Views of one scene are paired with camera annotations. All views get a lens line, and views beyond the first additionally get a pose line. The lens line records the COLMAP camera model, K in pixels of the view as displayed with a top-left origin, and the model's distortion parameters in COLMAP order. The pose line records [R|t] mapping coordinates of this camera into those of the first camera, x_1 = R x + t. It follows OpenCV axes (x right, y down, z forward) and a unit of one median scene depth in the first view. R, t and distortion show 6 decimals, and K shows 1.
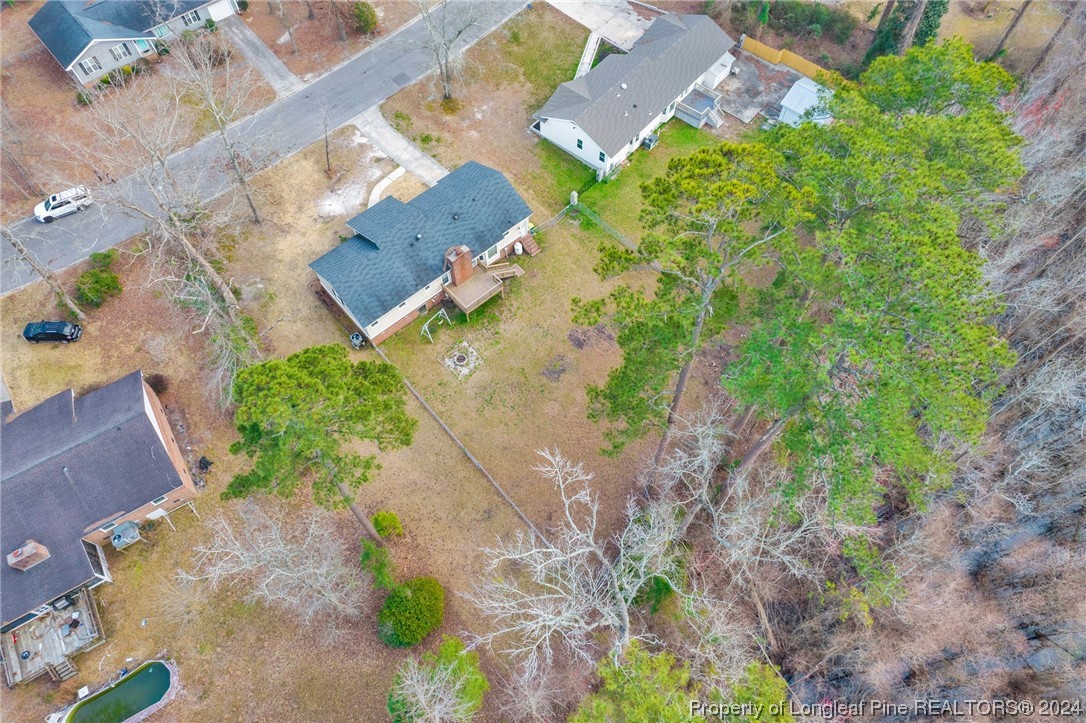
lens RADIAL K [[694.9, 0, 543.0], [0, 694.9, 361.5], [0, 0, 1]] dist [-0.074312, 0.065388]
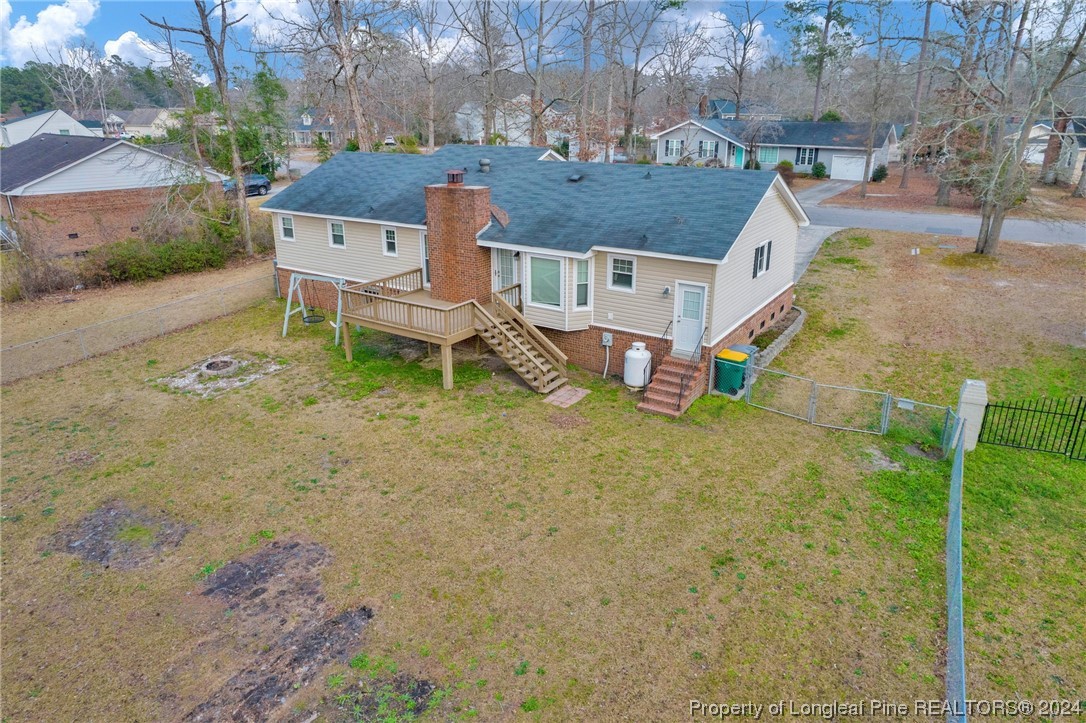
lens RADIAL K [[694.9, 0, 543.0], [0, 694.9, 361.5], [0, 0, 1]] dist [-0.074312, 0.065388]
pose [[0.262029, 0.340231, -0.903097, 0.207116], [-0.841630, 0.538471, -0.041332, -0.111681], [0.472229, 0.770903, 0.427444, 0.804084]]
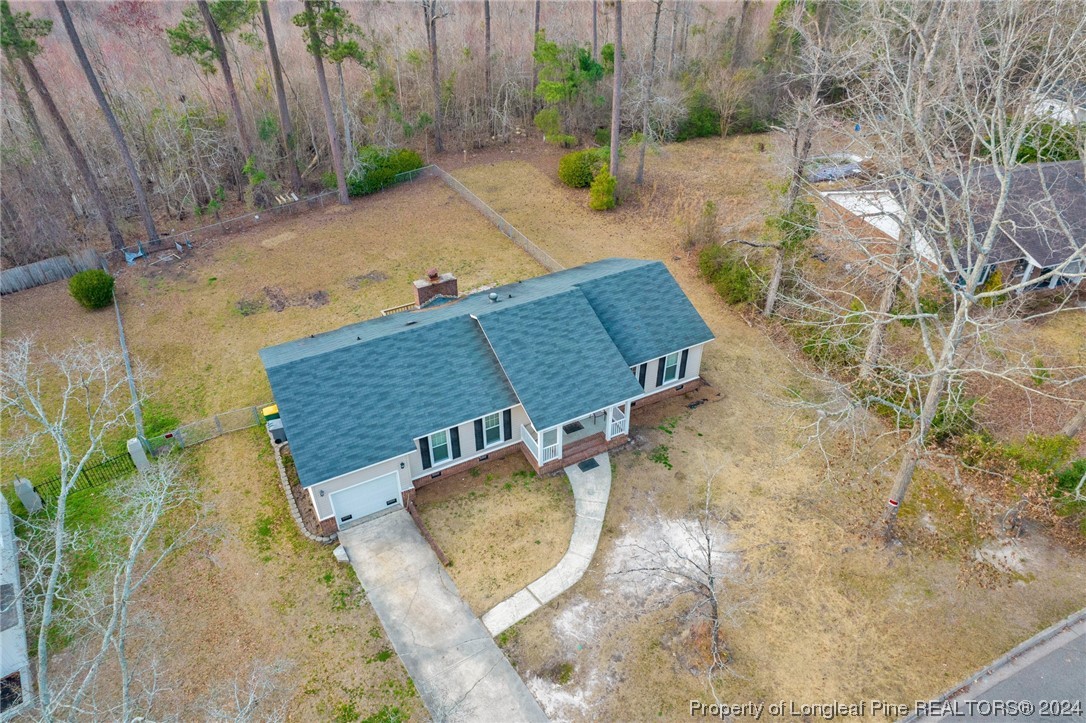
lens RADIAL K [[694.9, 0, 543.0], [0, 694.9, 361.5], [0, 0, 1]] dist [-0.074312, 0.065388]
pose [[-0.971281, -0.132652, 0.197524, -0.279894], [0.211699, -0.102862, 0.971907, -0.589022], [-0.108608, 0.985811, 0.127990, 0.842878]]
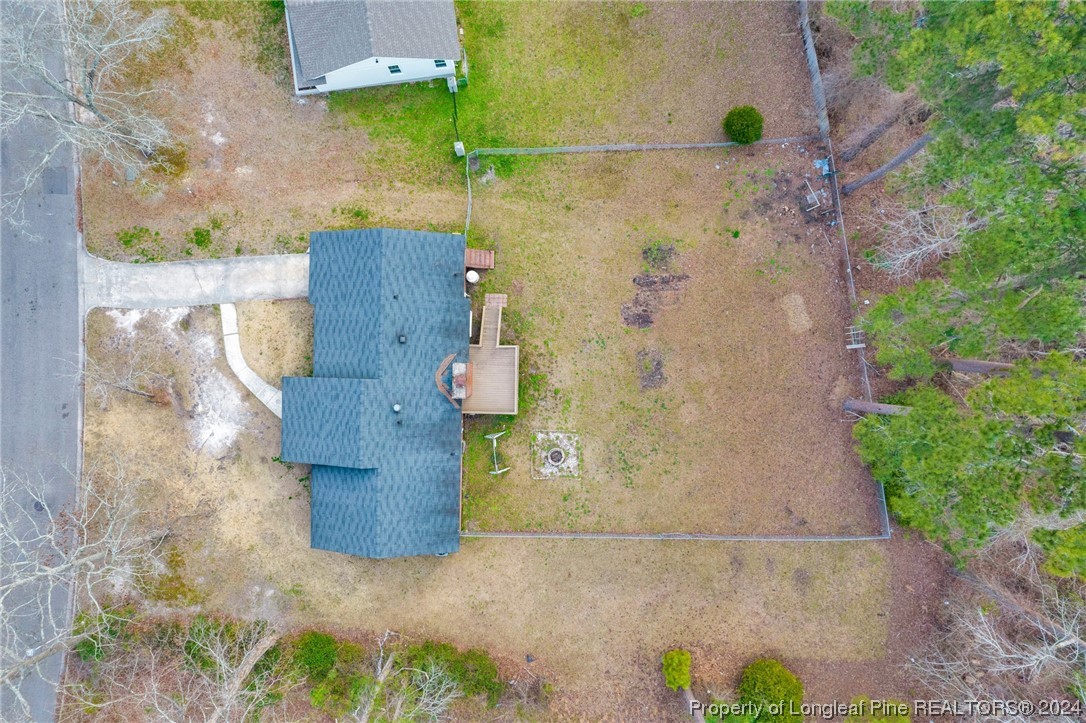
lens RADIAL K [[694.9, 0, 543.0], [0, 694.9, 361.5], [0, 0, 1]] dist [-0.074312, 0.065388]
pose [[0.679589, -0.733591, -0.001983, -0.045276], [0.637738, 0.589452, 0.495819, -0.380731], [-0.362560, -0.338218, 0.868423, 0.344552]]
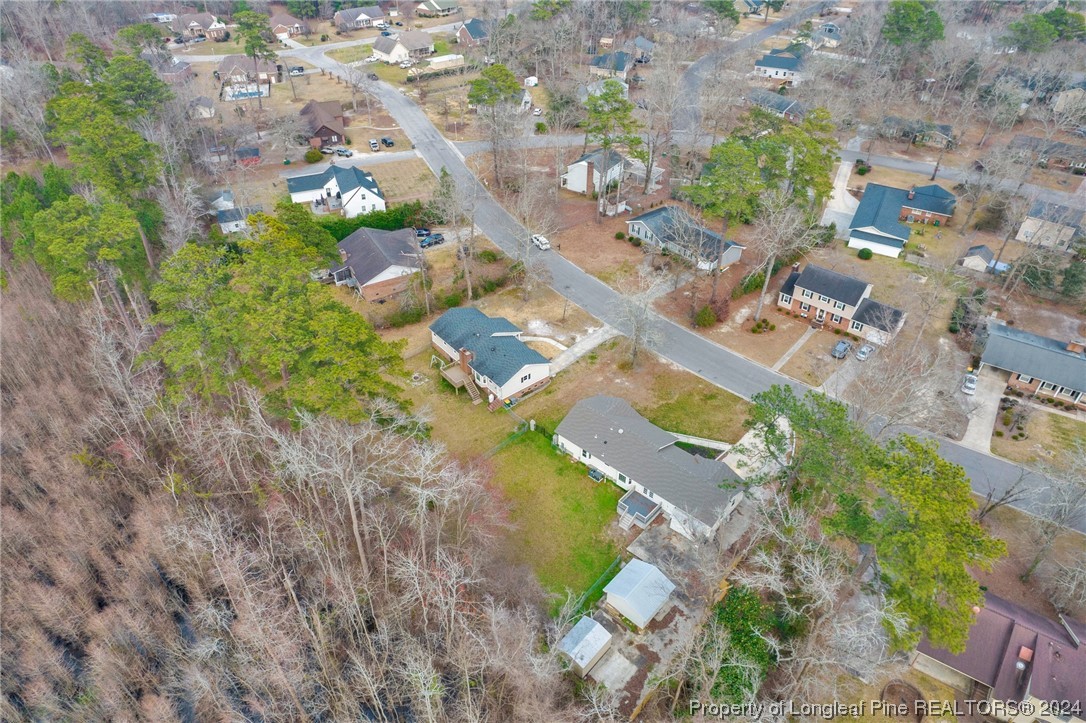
lens RADIAL K [[694.9, 0, 543.0], [0, 694.9, 361.5], [0, 0, 1]] dist [-0.074312, 0.065388]
pose [[-0.040241, 0.613843, -0.788402, 1.029814], [-0.872049, 0.363599, 0.327606, -0.735534], [0.487761, 0.700709, 0.520670, 0.205301]]
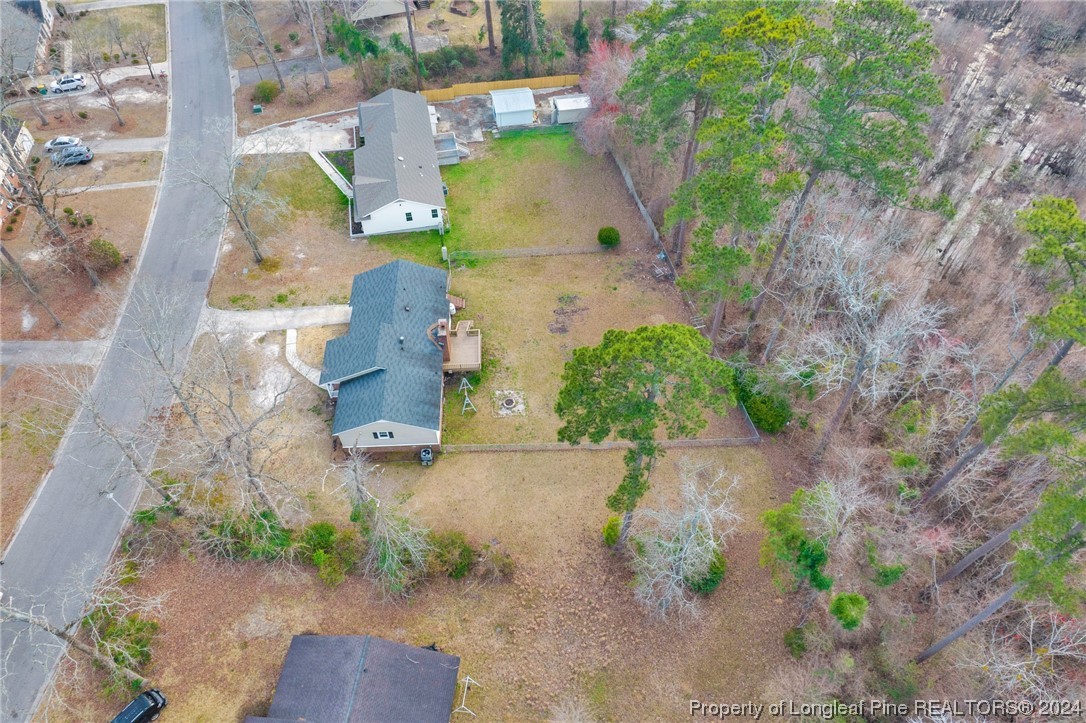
lens RADIAL K [[694.9, 0, 543.0], [0, 694.9, 361.5], [0, 0, 1]] dist [-0.074312, 0.065388]
pose [[0.624846, -0.605110, 0.493365, -0.491557], [0.677115, 0.734596, 0.043413, -0.052124], [-0.388693, 0.306938, 0.868738, 0.042960]]
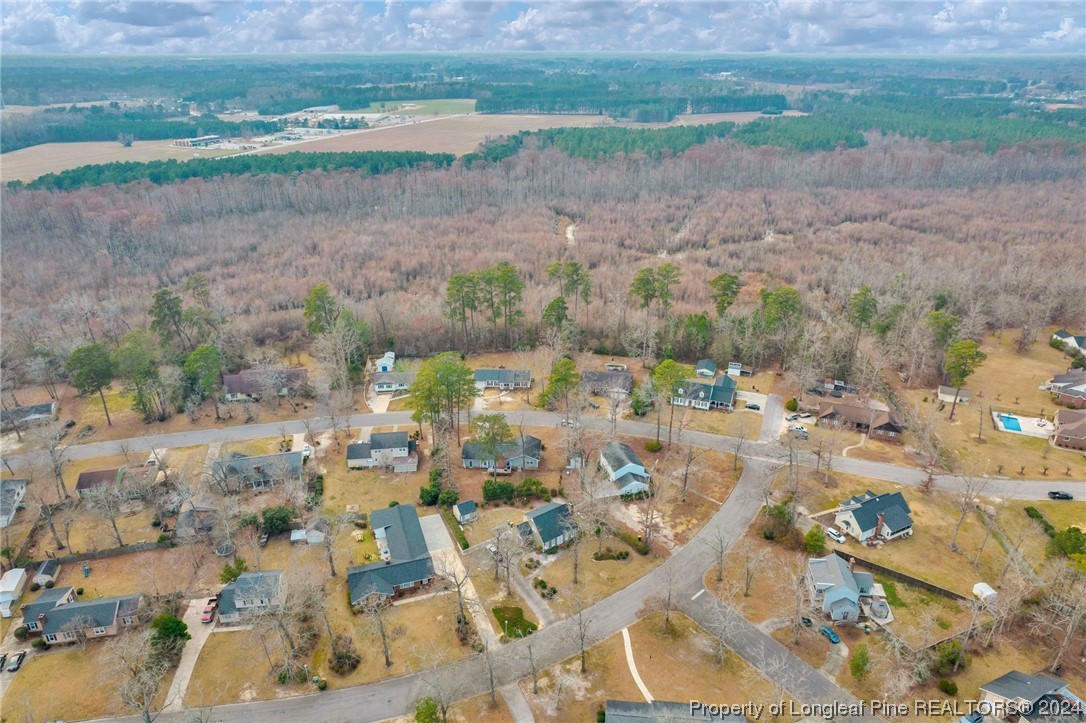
lens RADIAL K [[694.9, 0, 543.0], [0, 694.9, 361.5], [0, 0, 1]] dist [-0.074312, 0.065388]
pose [[-0.715904, -0.279437, 0.639841, -2.423226], [0.612301, 0.189103, 0.767676, -2.627785], [-0.335513, 0.941358, 0.035720, 0.648088]]
